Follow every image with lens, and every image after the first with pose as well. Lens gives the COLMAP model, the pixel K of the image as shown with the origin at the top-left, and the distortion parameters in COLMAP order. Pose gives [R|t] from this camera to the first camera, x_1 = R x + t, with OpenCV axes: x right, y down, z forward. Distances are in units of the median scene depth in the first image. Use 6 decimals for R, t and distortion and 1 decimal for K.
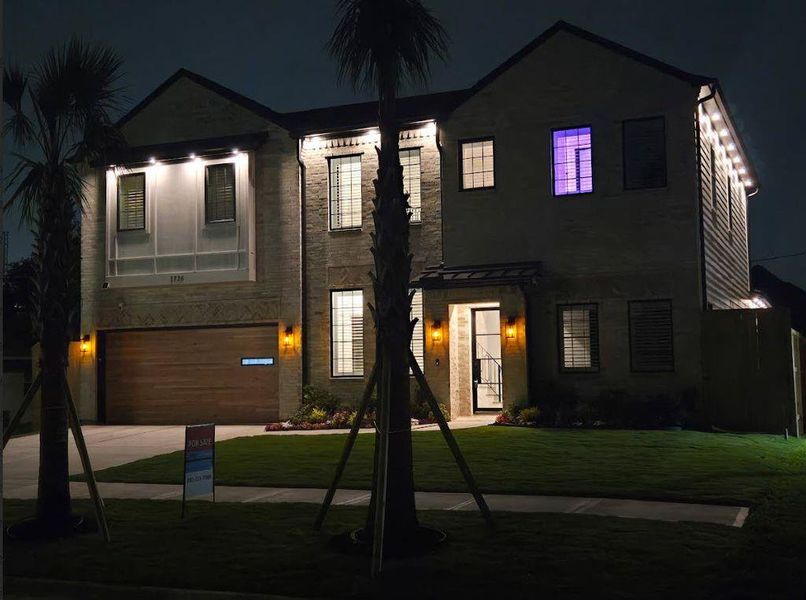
lens RADIAL K [[1015.9, 0, 403.0], [0, 1015.9, 300.0], [0, 0, 1]] dist [0.011844, -0.017198]
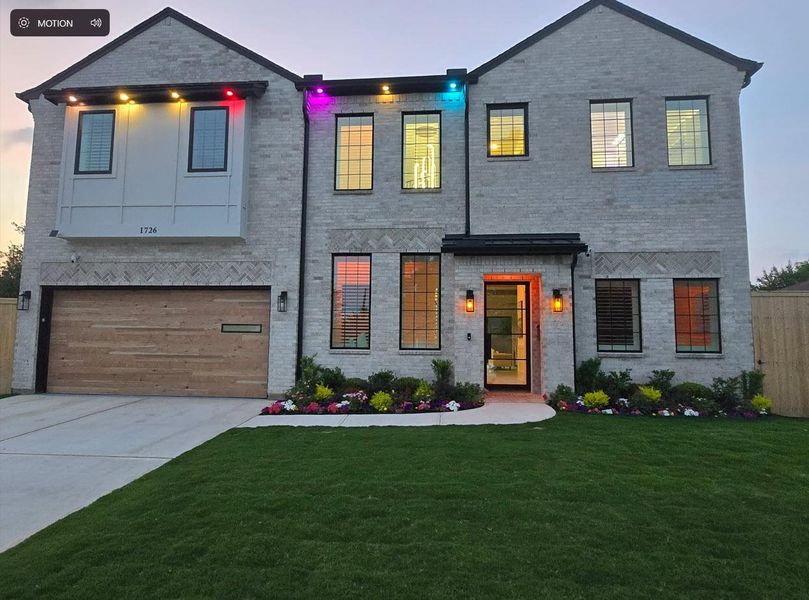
lens RADIAL K [[495.7, 0, 404.5], [0, 495.7, 300.0], [0, 0, 1]] dist [-0.001700, -0.001151]
pose [[0.954417, 0.056558, 0.293067, -0.144799], [-0.050411, 0.998322, -0.028489, 0.043340], [-0.294187, 0.012416, 0.955667, 0.570605]]
